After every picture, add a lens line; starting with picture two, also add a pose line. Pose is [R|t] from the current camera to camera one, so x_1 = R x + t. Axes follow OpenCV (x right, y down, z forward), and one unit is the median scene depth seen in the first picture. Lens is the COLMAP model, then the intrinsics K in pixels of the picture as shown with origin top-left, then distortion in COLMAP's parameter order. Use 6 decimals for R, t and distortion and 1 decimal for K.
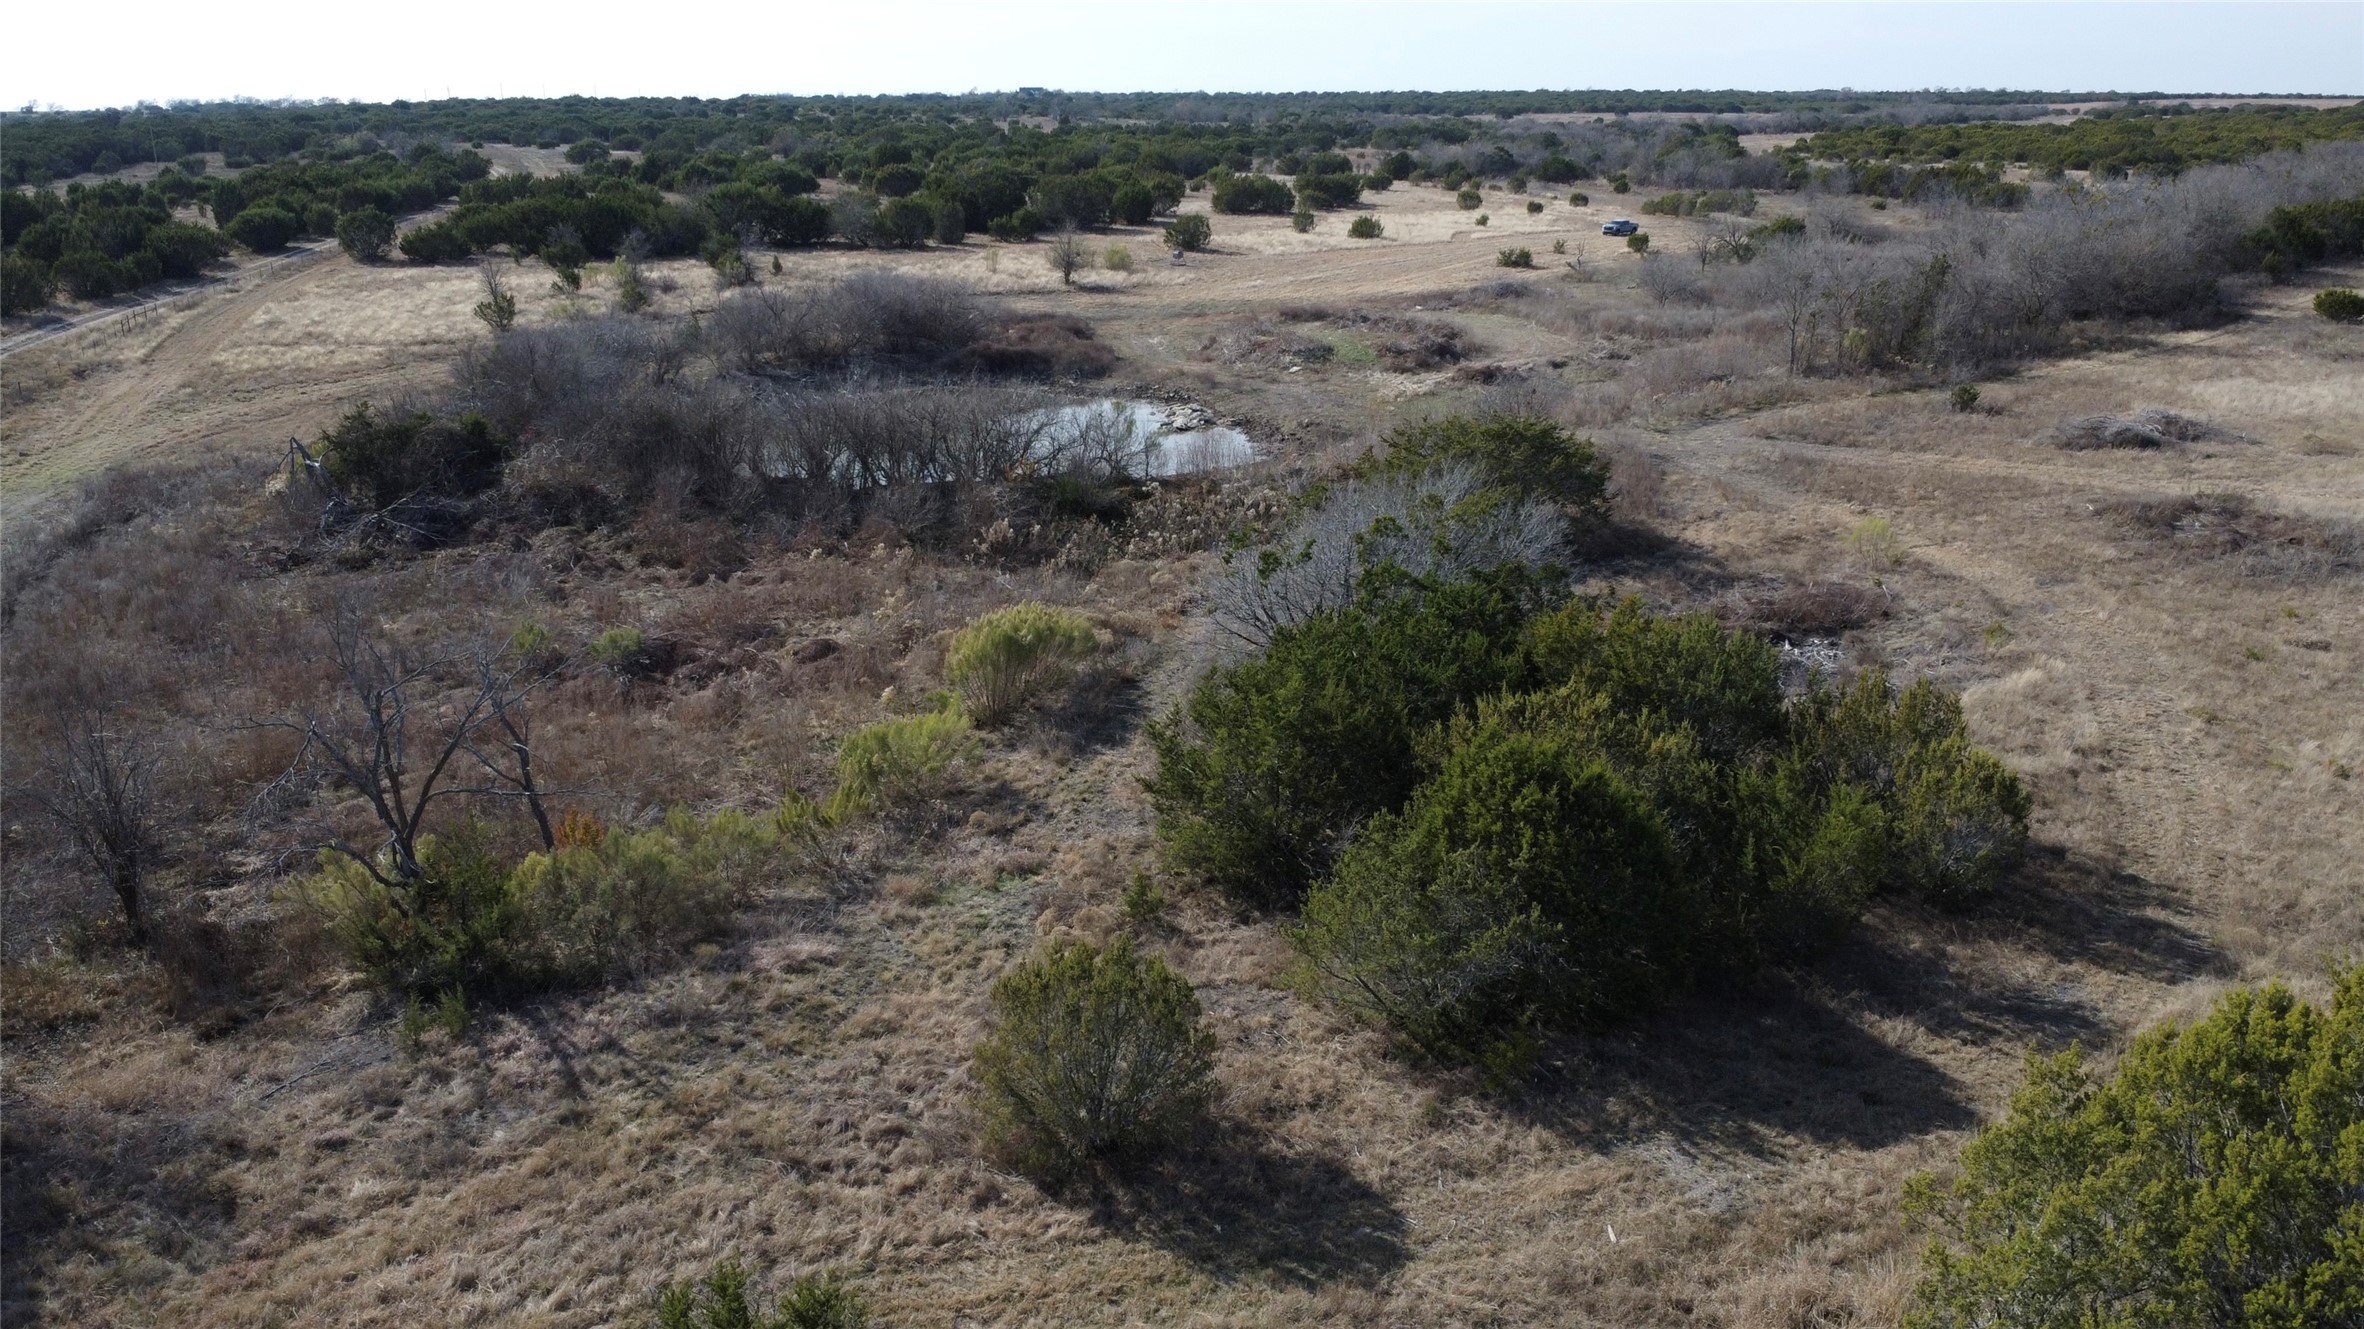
lens RADIAL K [[1813.4, 0, 1182.0], [0, 1813.4, 664.5], [0, 0, 1]] dist [-0.009205, -0.041966]
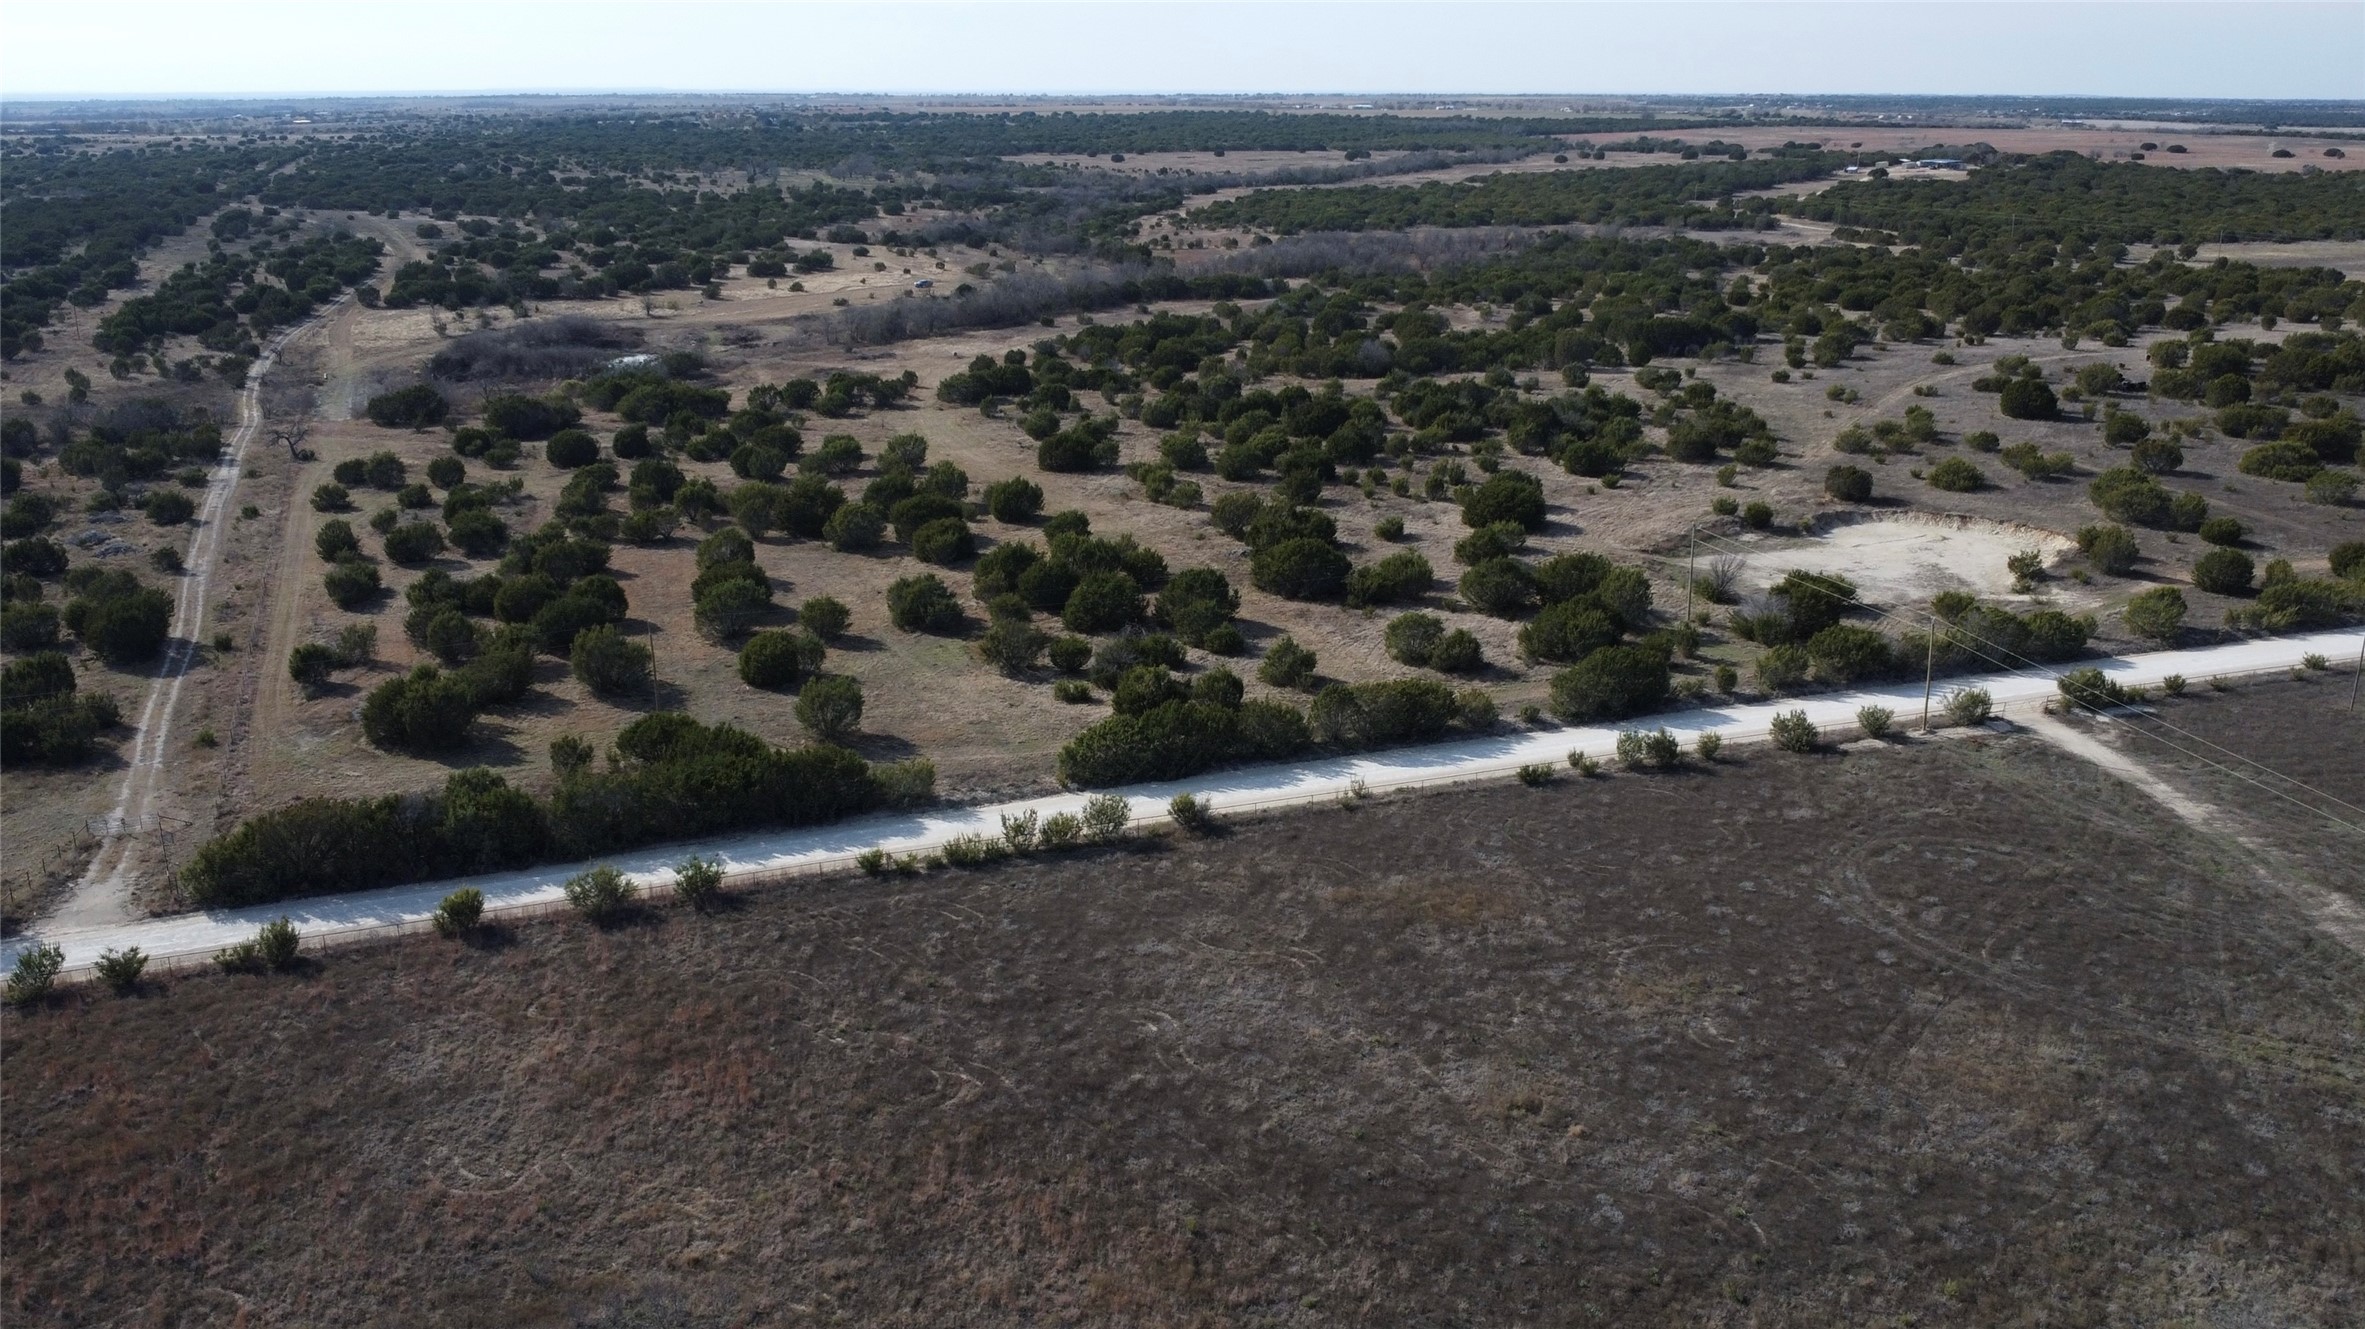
lens RADIAL K [[1814.1, 0, 1182.5], [0, 1814.1, 664.5], [0, 0, 1]] dist [-0.009205, -0.041966]
pose [[0.993641, -0.027183, 0.109264, 0.413087], [0.026705, 0.999626, 0.005833, 0.310839], [-0.109381, -0.002878, 0.993996, -1.742983]]
